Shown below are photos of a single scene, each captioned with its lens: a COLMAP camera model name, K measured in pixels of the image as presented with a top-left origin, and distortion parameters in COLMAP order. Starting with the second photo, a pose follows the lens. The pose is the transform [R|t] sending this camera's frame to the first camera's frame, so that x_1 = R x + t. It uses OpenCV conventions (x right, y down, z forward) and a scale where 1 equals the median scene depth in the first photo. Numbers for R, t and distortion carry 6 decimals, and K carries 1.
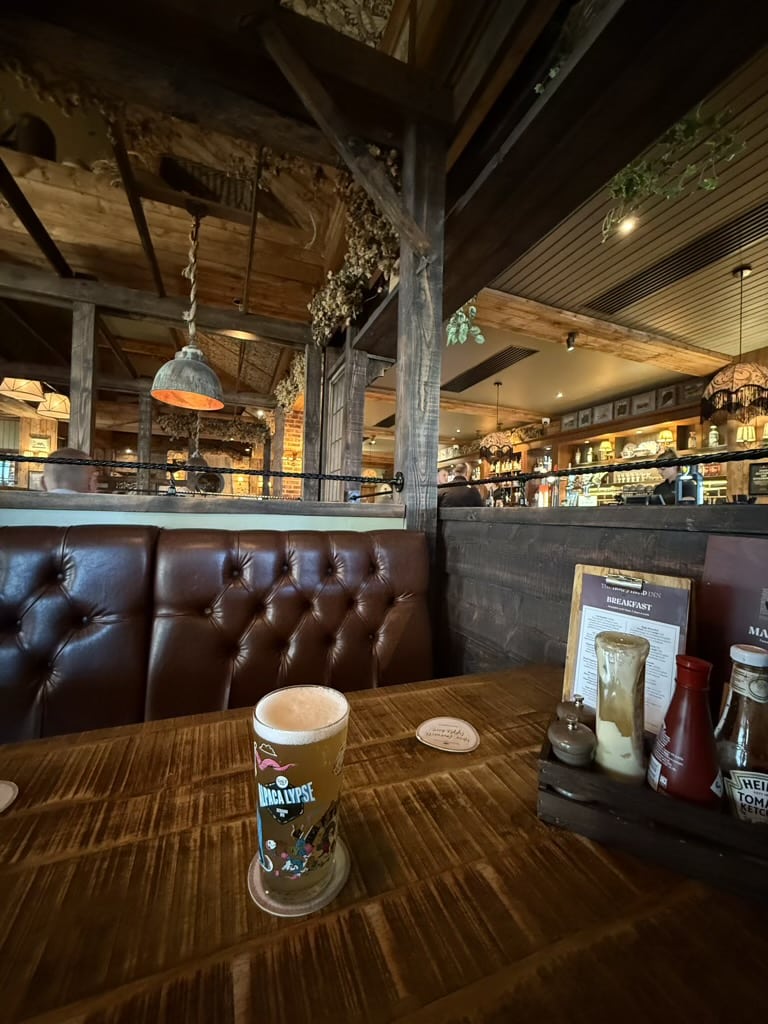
lens RADIAL K [[410.3, 0, 385.3], [0, 410.3, 511.8], [0, 0, 1]] dist [-0.000218, -0.000021]
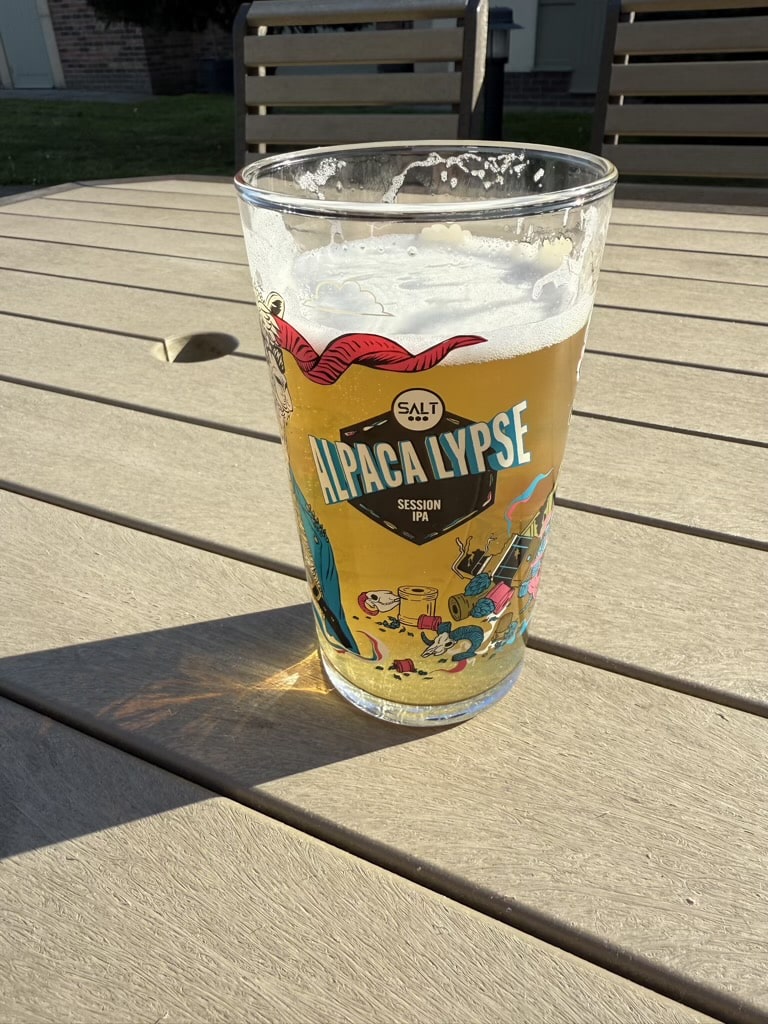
lens RADIAL K [[718.9, 0, 383.6], [0, 718.9, 511.6], [0, 0, 1]] dist [0.000156, 0.000005]
pose [[0.986288, -0.112154, 0.121066, -0.336322], [0.028232, 0.837442, 0.545797, 0.463086], [-0.162599, -0.534895, 0.829125, 0.591917]]
